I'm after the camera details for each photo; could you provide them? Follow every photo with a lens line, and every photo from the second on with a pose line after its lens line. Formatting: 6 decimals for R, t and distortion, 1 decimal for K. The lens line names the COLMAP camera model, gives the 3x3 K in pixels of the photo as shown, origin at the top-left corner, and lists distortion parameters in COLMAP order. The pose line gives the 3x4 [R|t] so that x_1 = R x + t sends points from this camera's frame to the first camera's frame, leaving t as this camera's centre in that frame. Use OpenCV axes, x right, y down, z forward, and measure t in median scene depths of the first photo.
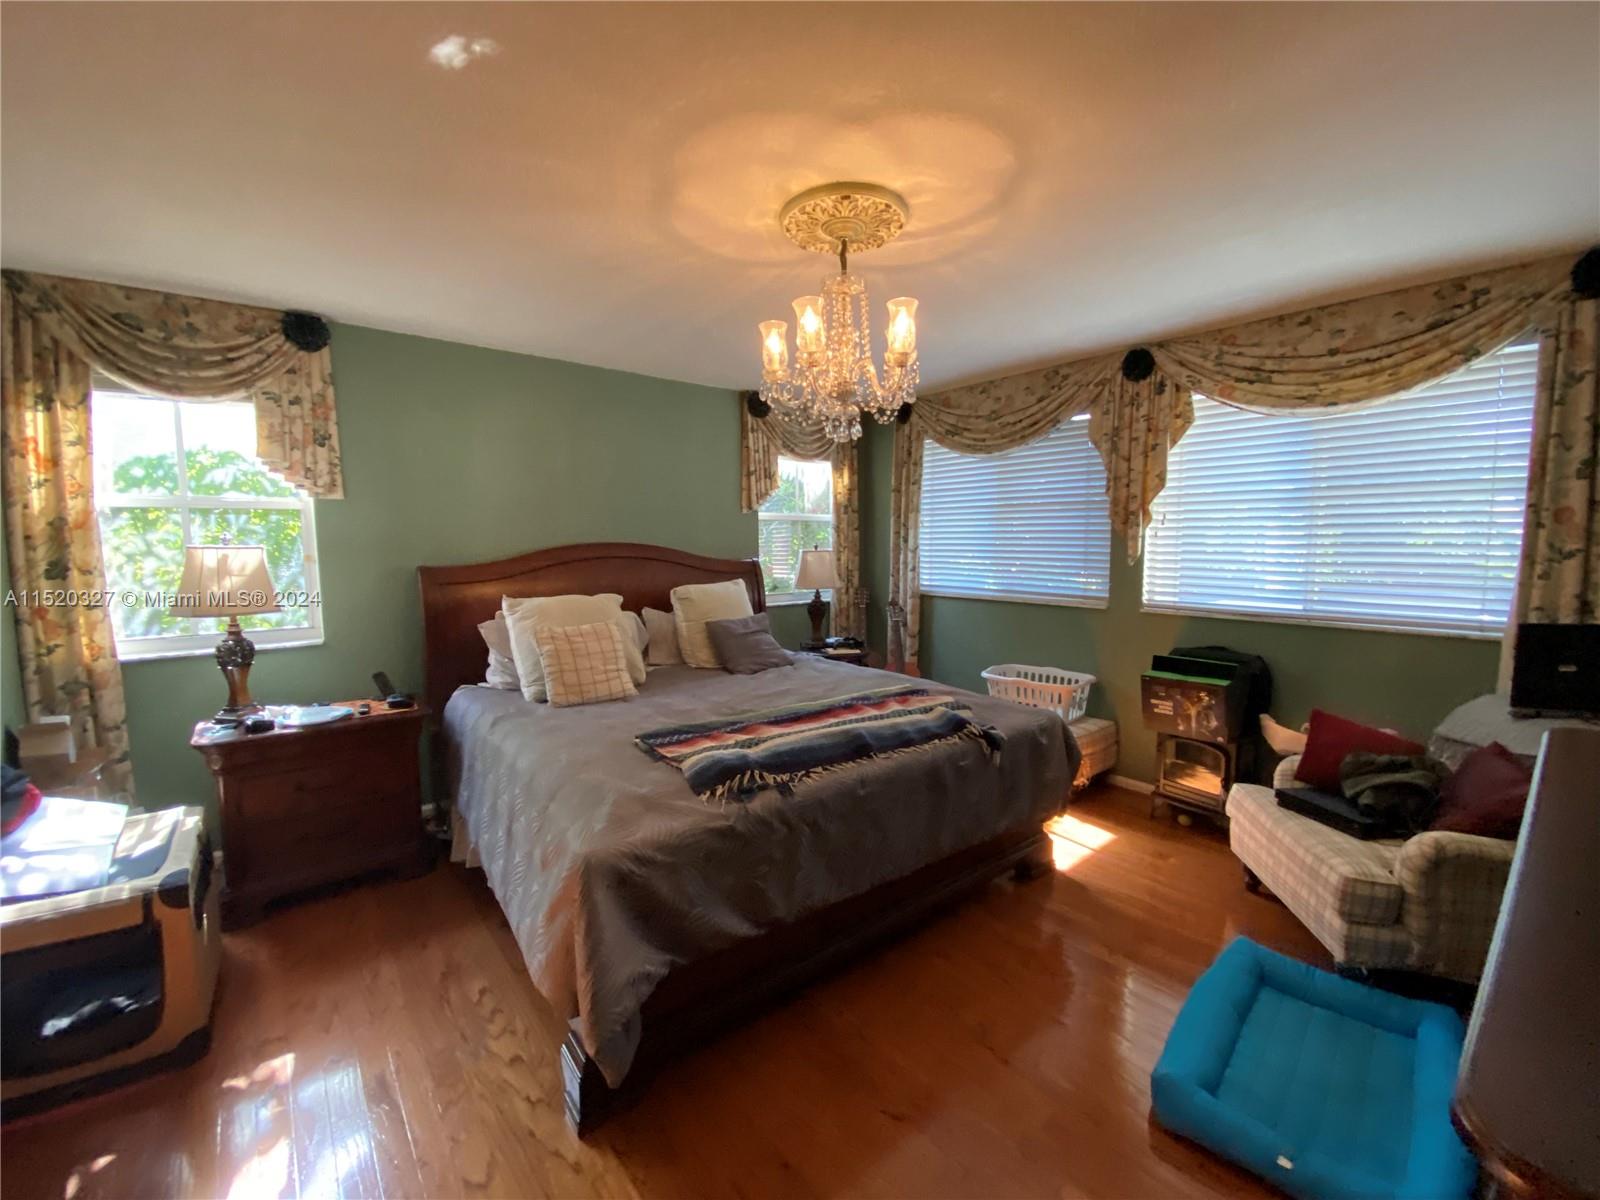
lens RADIAL K [[644.7, 0, 804.6], [0, 644.7, 595.4], [0, 0, 1]] dist [0.008285, -0.014935]
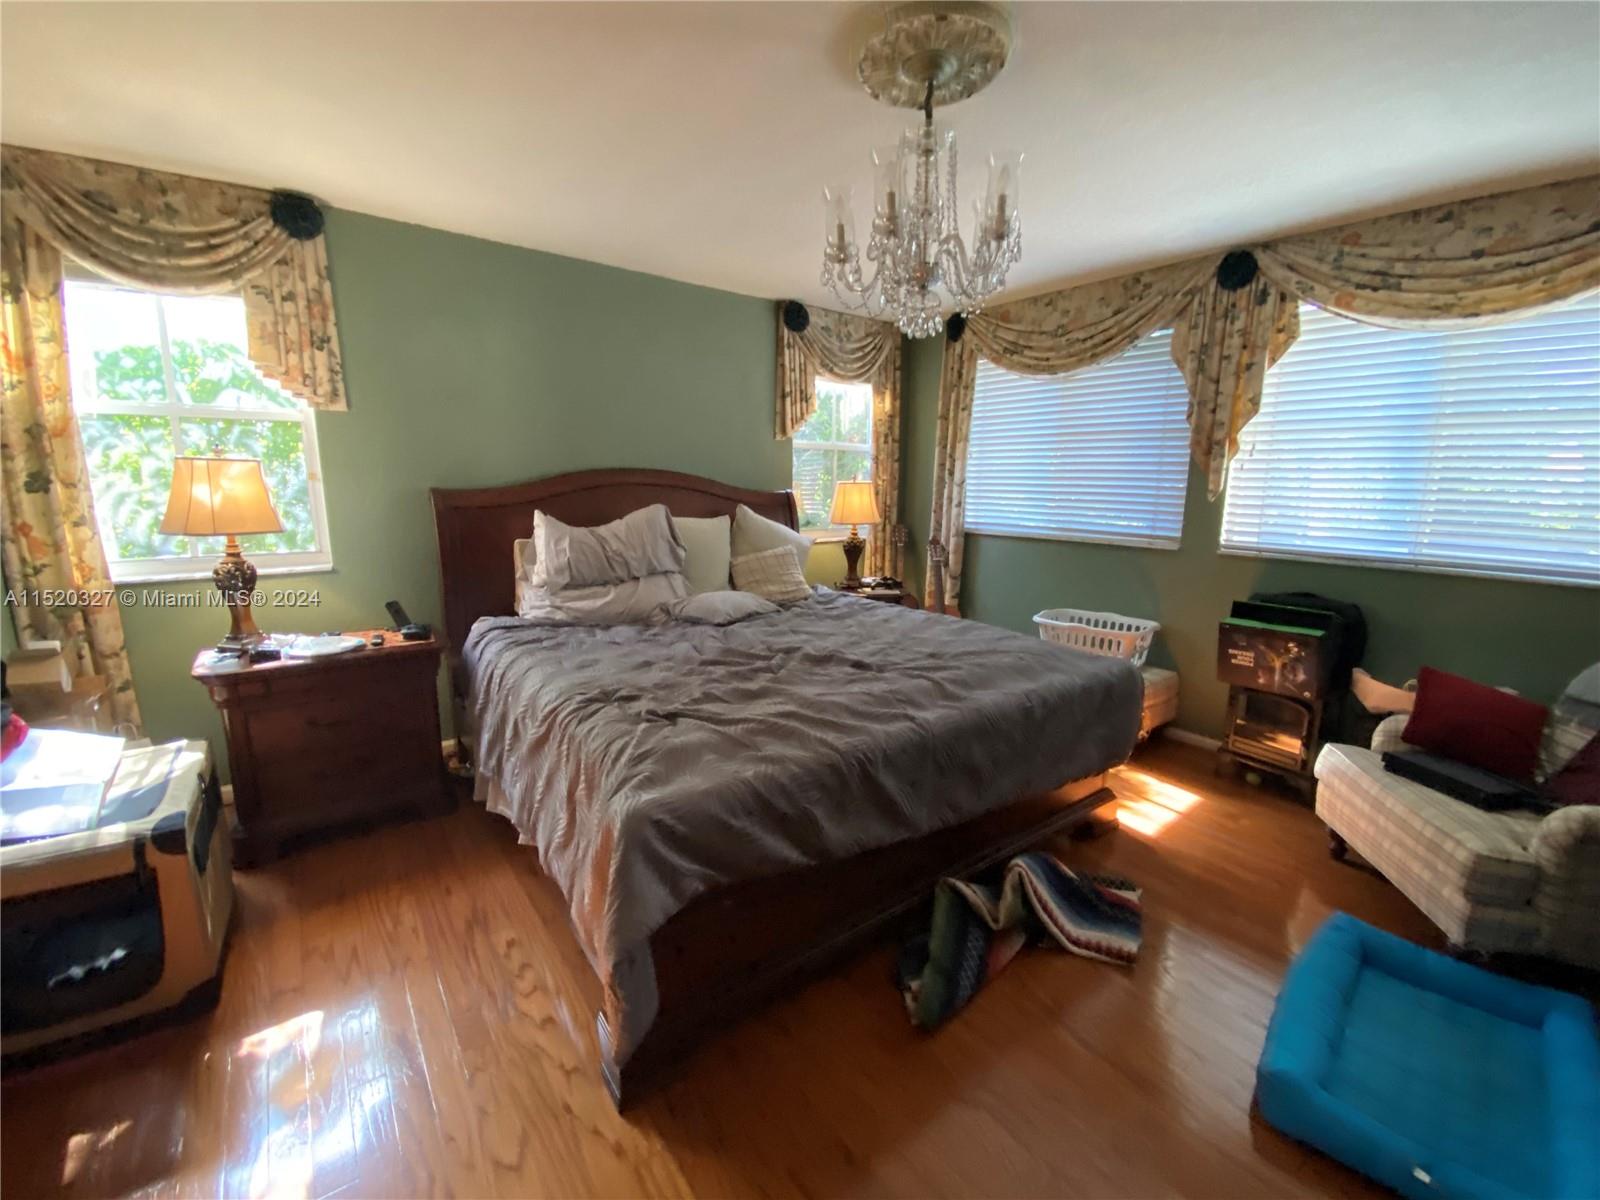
lens RADIAL K [[643.6, 0, 801.1], [0, 643.6, 599.3], [0, 0, 1]] dist [-0.009880, -0.007482]
pose [[0.999437, 0.021050, -0.026127, -0.049124], [-0.018466, 0.995262, 0.095456, 0.017789], [0.028013, -0.094920, 0.995091, 0.104109]]
